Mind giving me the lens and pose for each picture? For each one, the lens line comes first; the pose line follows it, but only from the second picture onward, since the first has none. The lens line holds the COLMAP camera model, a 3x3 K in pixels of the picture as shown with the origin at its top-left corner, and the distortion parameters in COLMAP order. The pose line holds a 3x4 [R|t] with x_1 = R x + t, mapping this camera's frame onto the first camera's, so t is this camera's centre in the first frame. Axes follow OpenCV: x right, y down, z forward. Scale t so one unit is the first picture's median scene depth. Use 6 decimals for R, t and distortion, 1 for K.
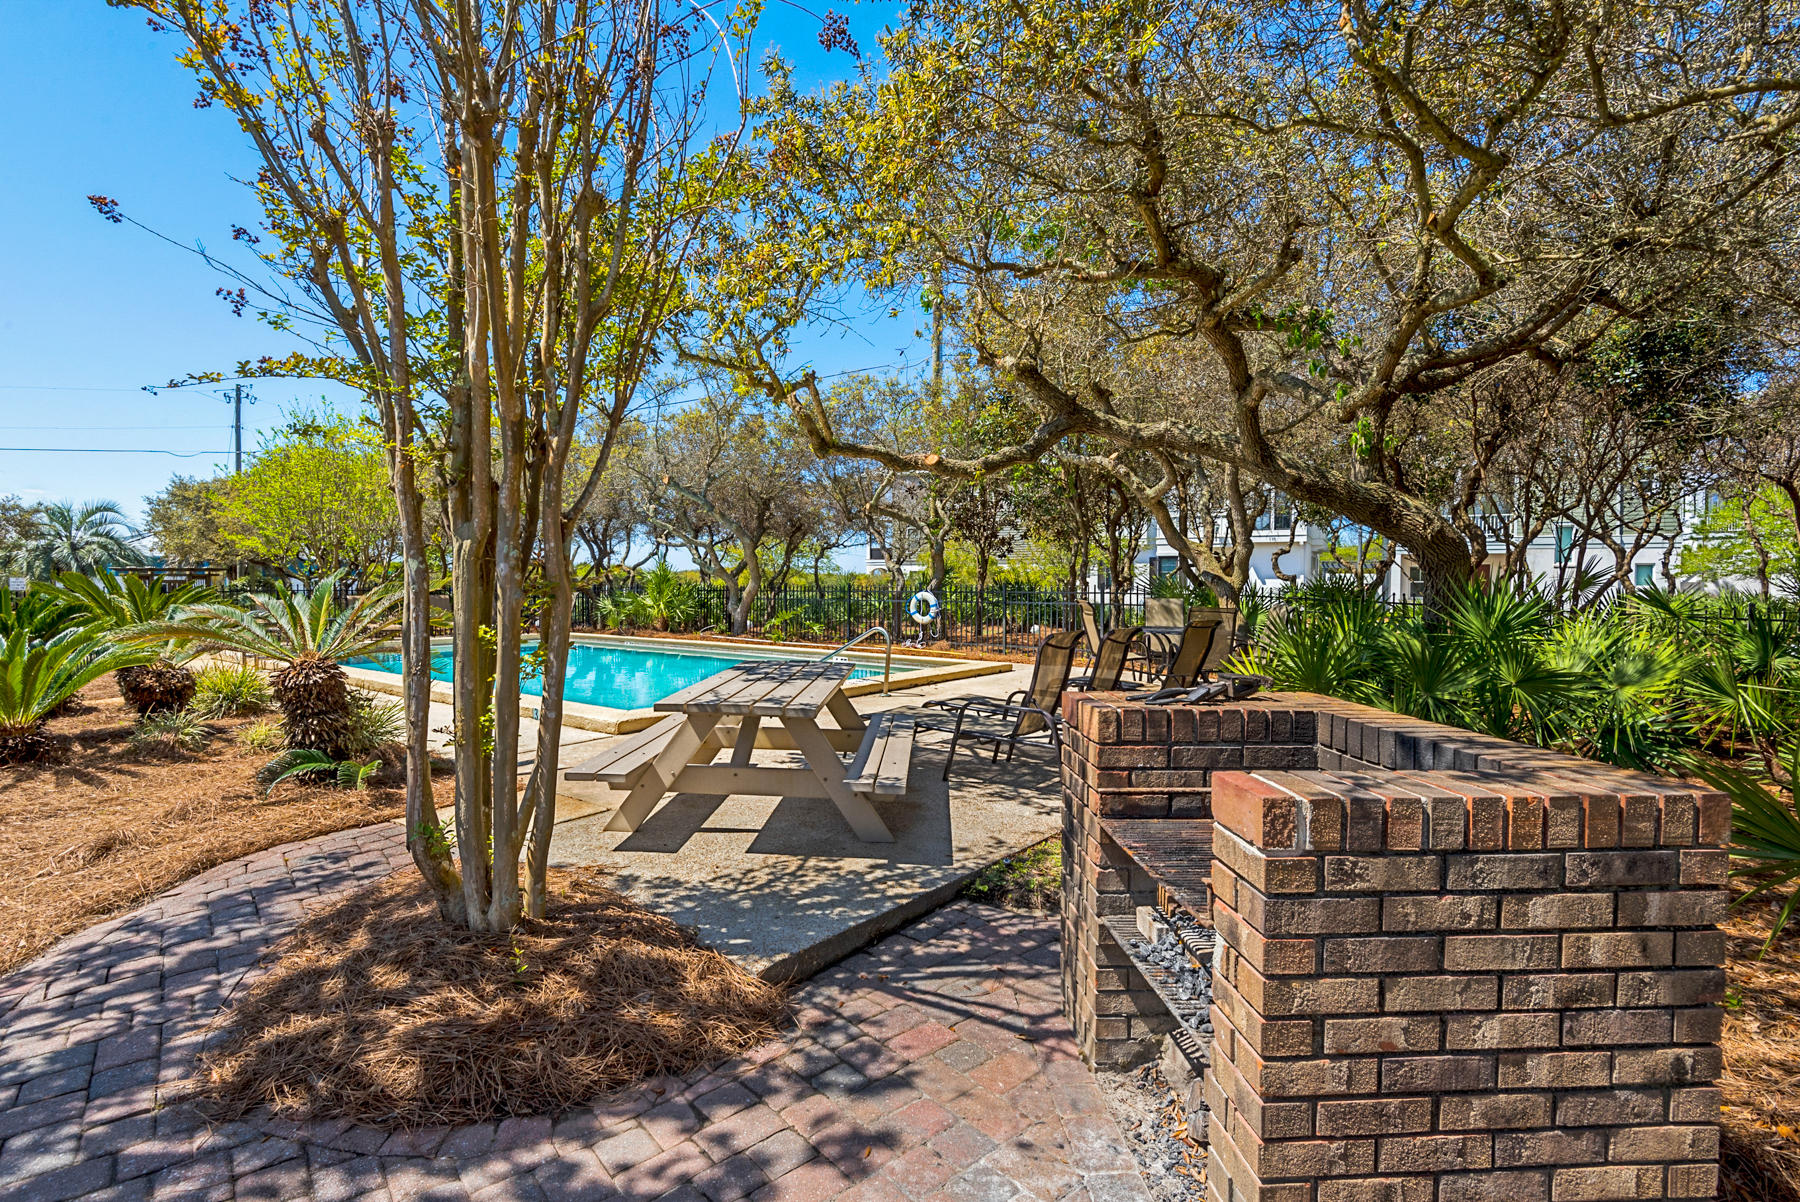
lens RADIAL K [[867.5, 0, 897.5], [0, 867.5, 603.1], [0, 0, 1]] dist [0.000584, -0.000032]
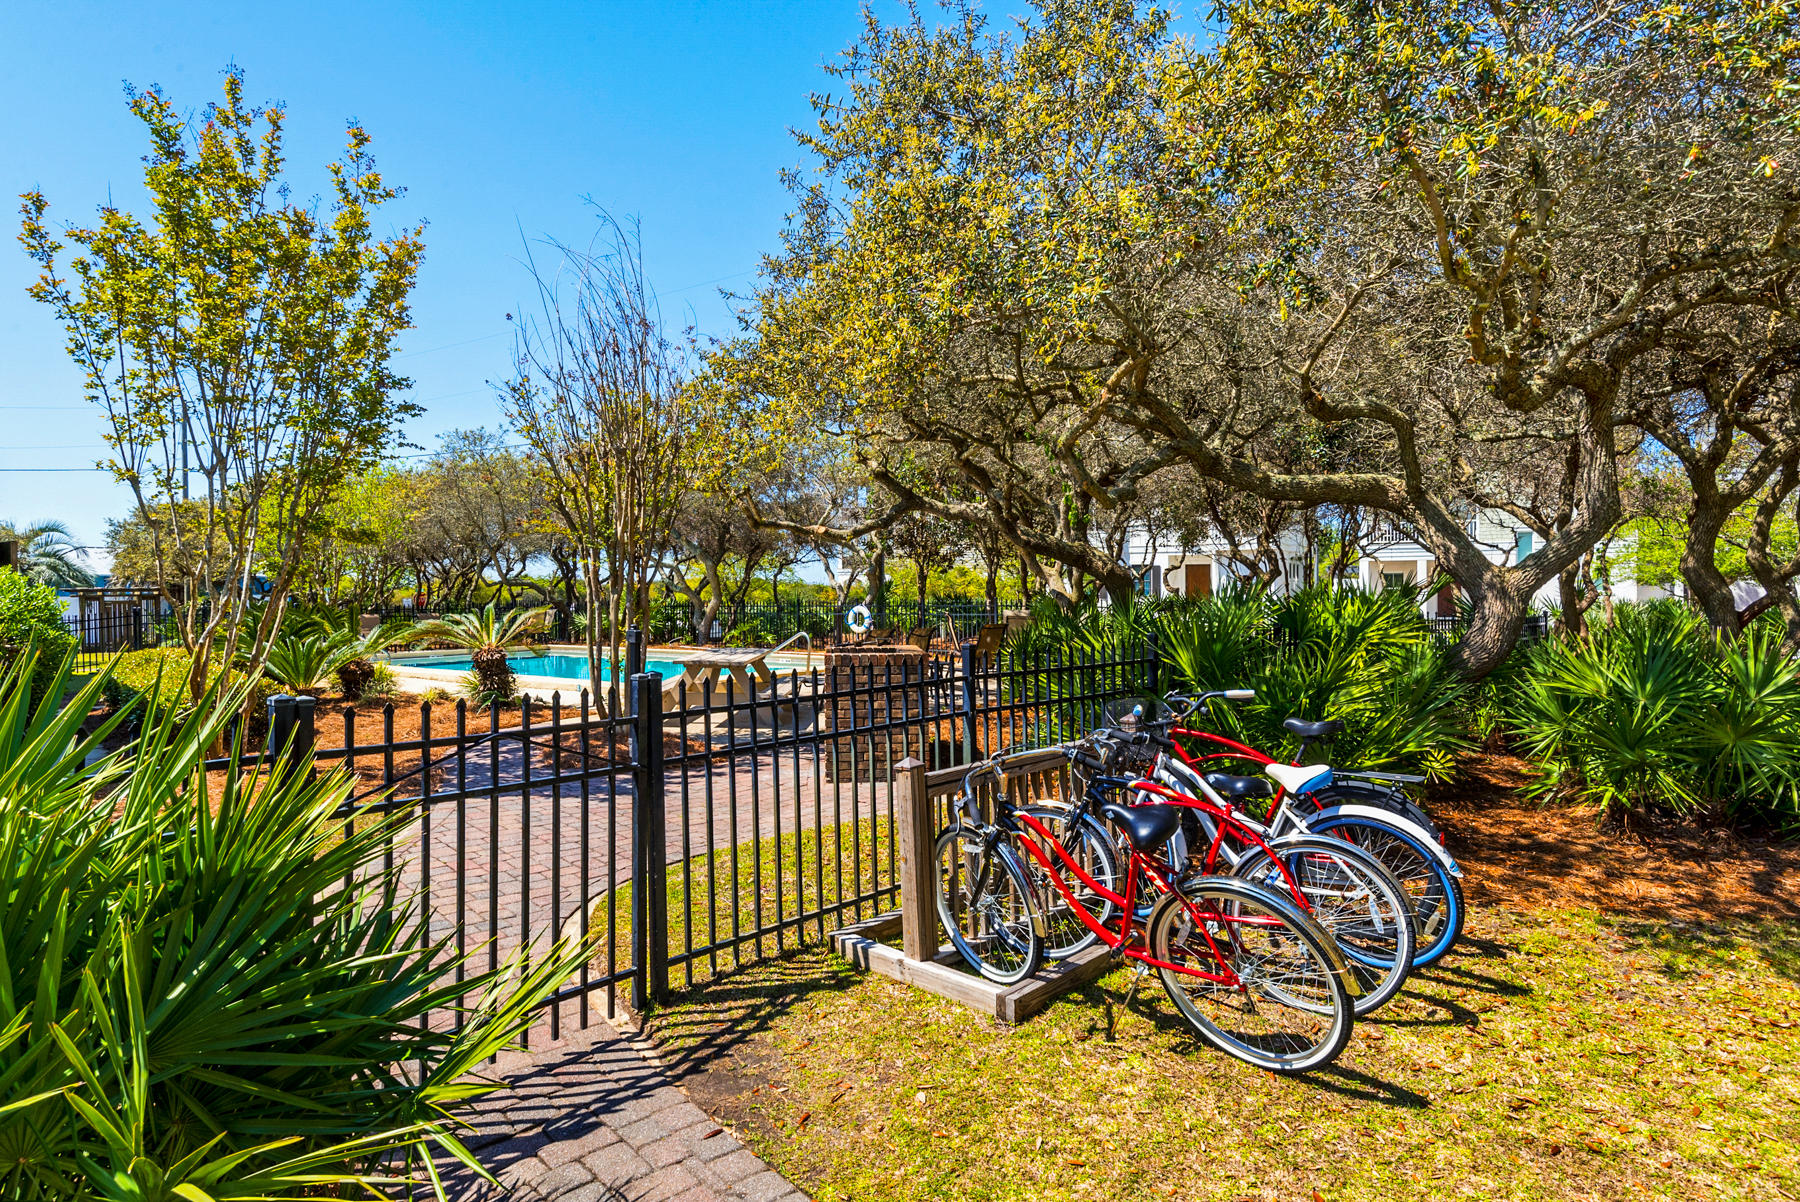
lens RADIAL K [[1030.1, 0, 902.5], [0, 1030.1, 599.5], [0, 0, 1]] dist [0.000725, 0.000210]
pose [[0.999809, -0.011156, 0.016029, 0.051665], [0.011408, 0.999811, -0.015711, 0.000936], [-0.015851, 0.015891, 0.999748, -0.317031]]
